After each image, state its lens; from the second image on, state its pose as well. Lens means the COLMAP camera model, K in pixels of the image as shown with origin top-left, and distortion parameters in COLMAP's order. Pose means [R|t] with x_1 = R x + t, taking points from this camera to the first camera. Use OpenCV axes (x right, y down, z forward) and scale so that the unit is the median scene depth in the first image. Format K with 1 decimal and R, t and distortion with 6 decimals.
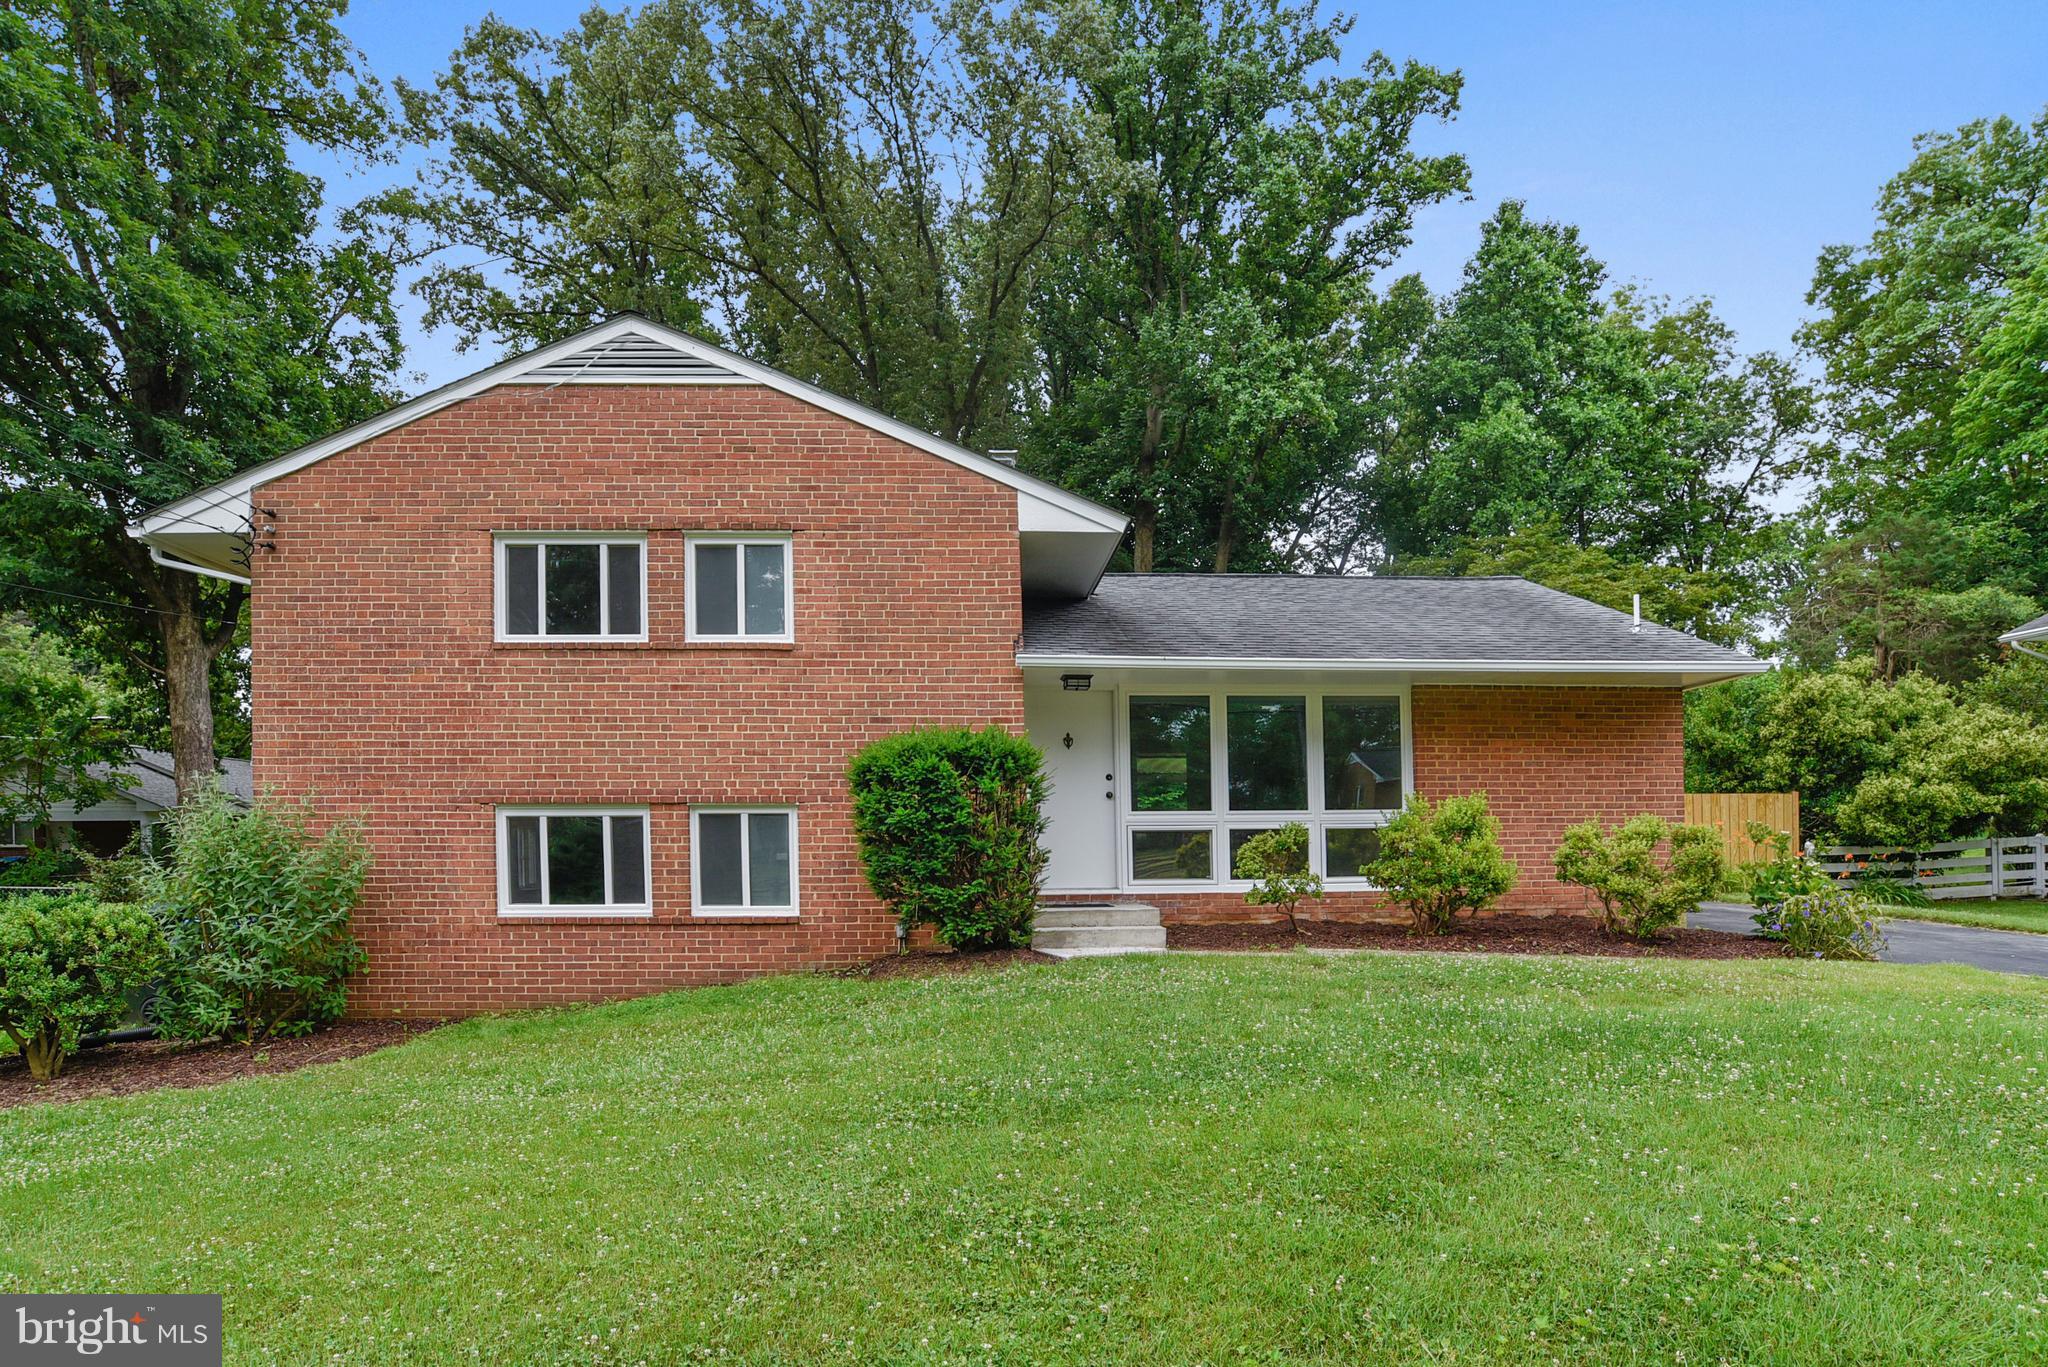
lens RADIAL K [[1082.2, 0, 1012.3], [0, 1082.2, 847.5], [0, 0, 1]] dist [-0.070924, 0.022931]
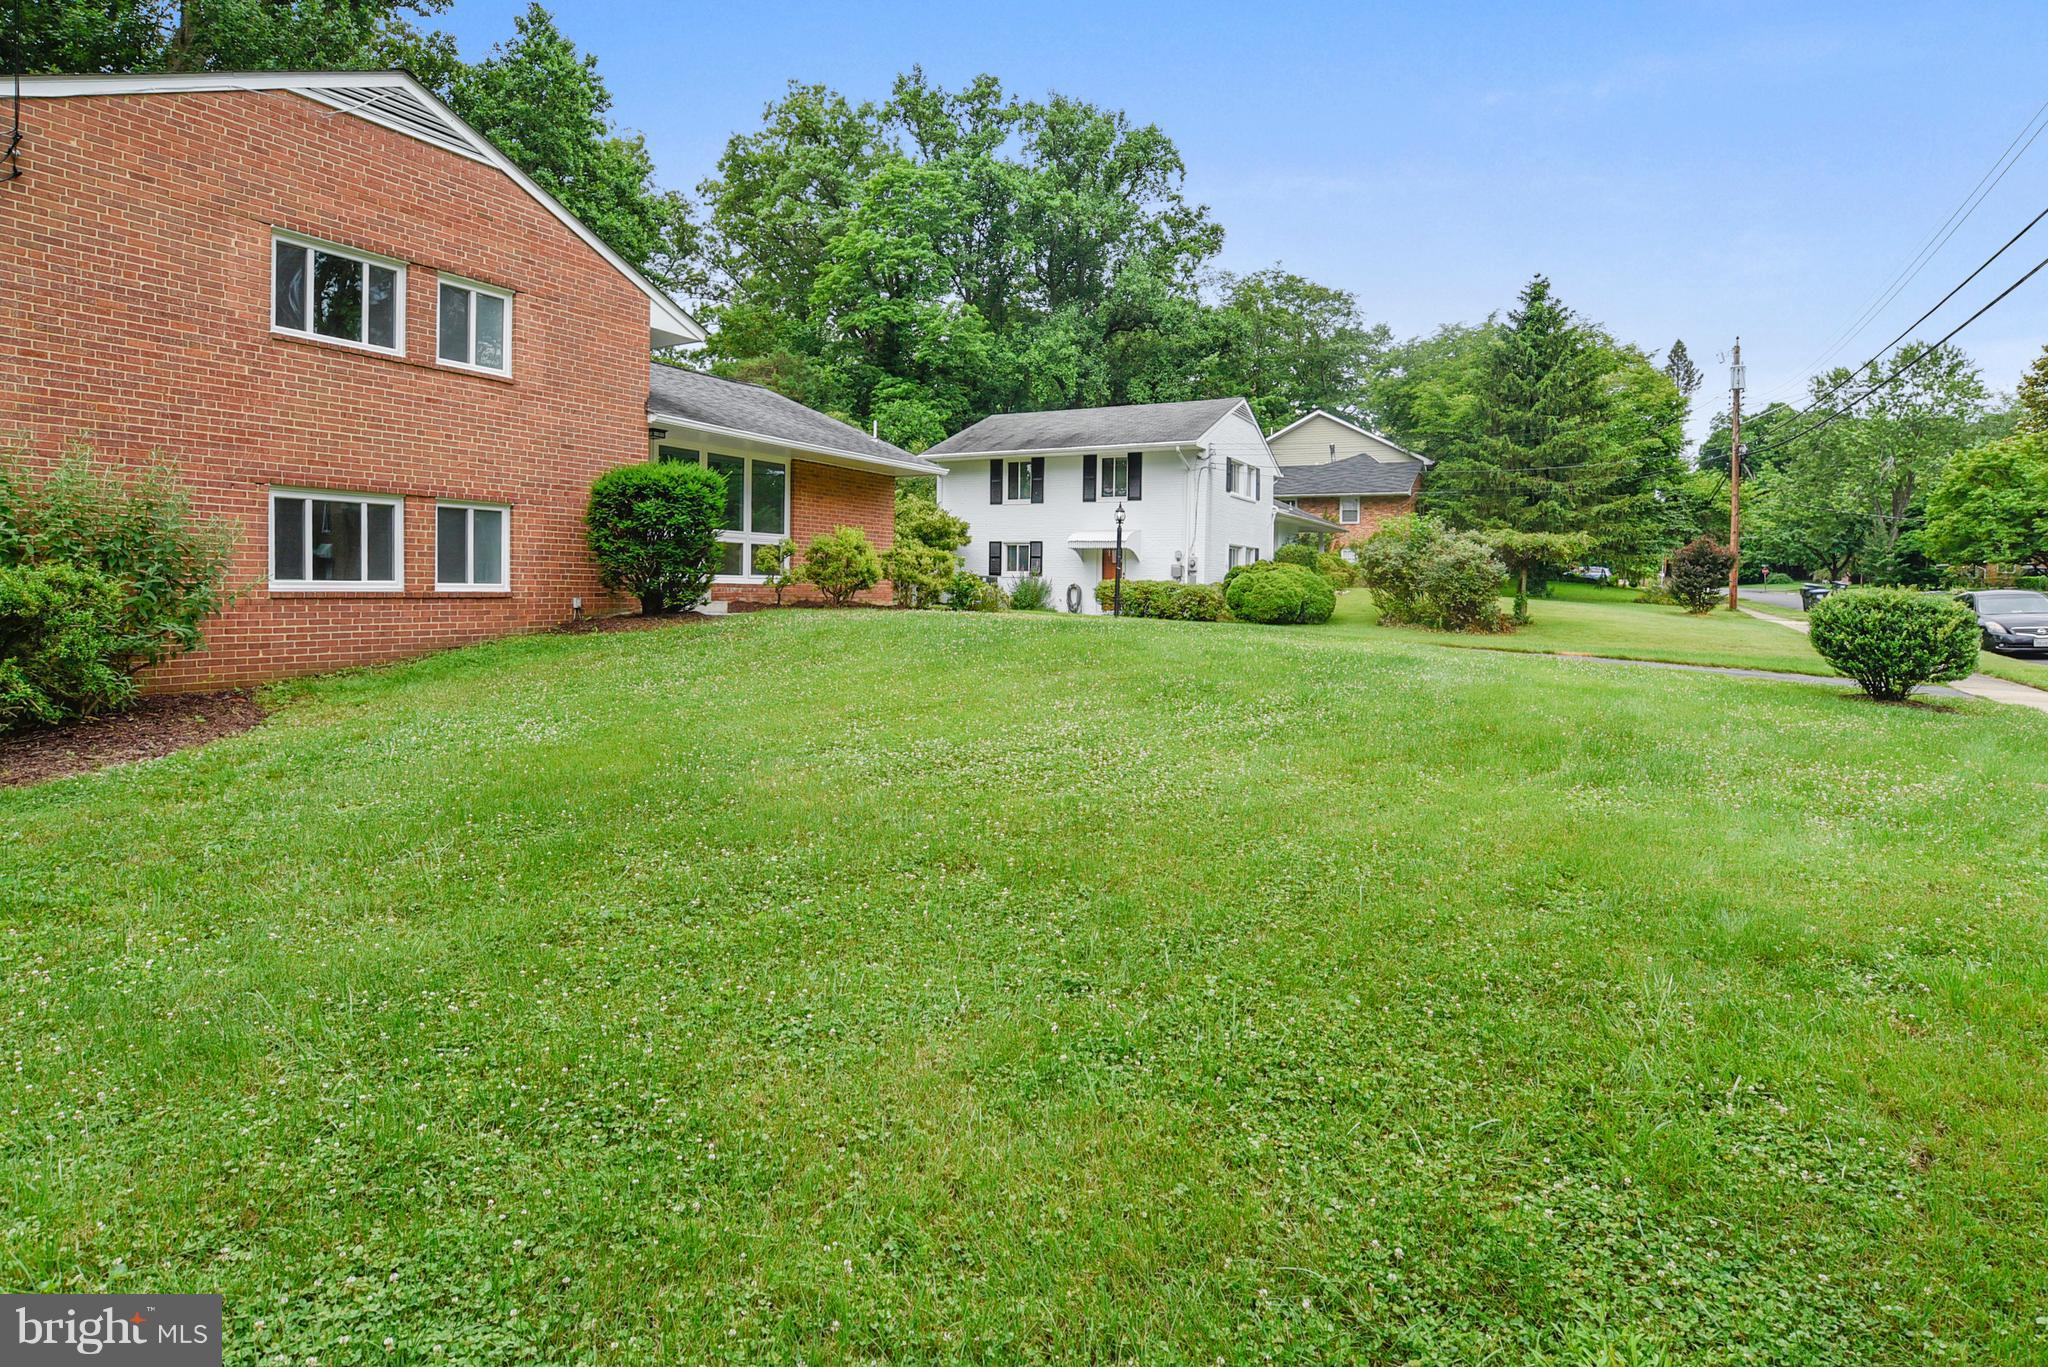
lens RADIAL K [[1088.7, 0, 1049.4], [0, 1088.7, 679.5], [0, 0, 1]] dist [-0.112714, 0.026244]
pose [[0.490336, -0.056334, 0.869711, -0.994177], [-0.012465, 0.997353, 0.071630, 0.069638], [-0.871444, -0.045964, 0.488336, -0.184713]]
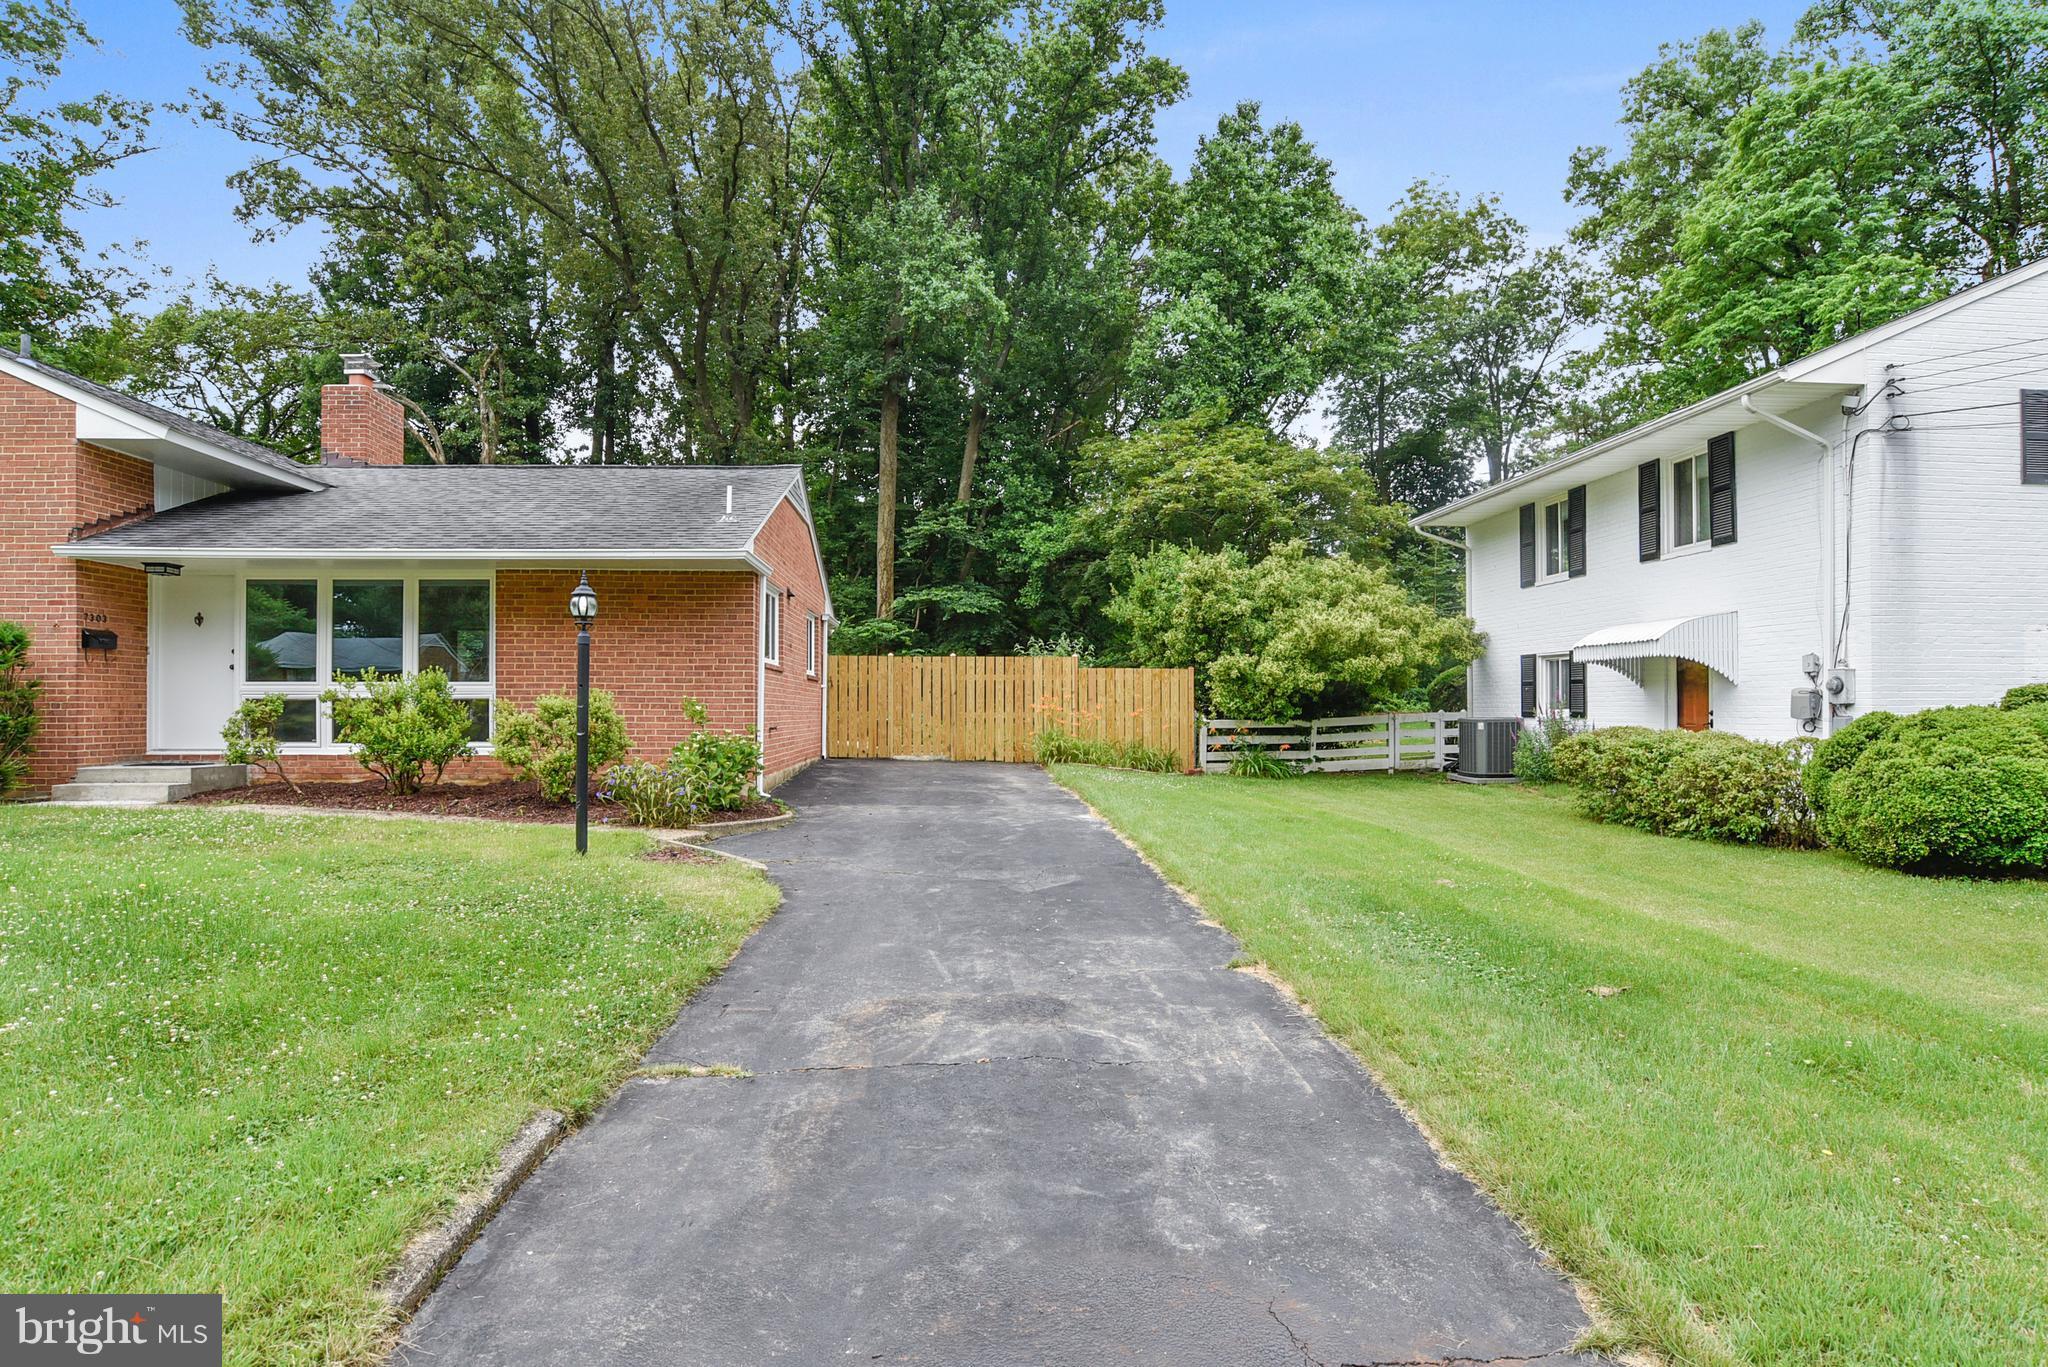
lens RADIAL K [[1040.0, 0, 1026.4], [0, 1040.0, 704.2], [0, 0, 1]] dist [-0.066852, 0.021242]
pose [[0.999929, 0.011120, 0.004382, 1.034396], [-0.011089, 0.999913, -0.007123, -0.012591], [-0.004461, 0.007074, 0.999965, -0.069288]]
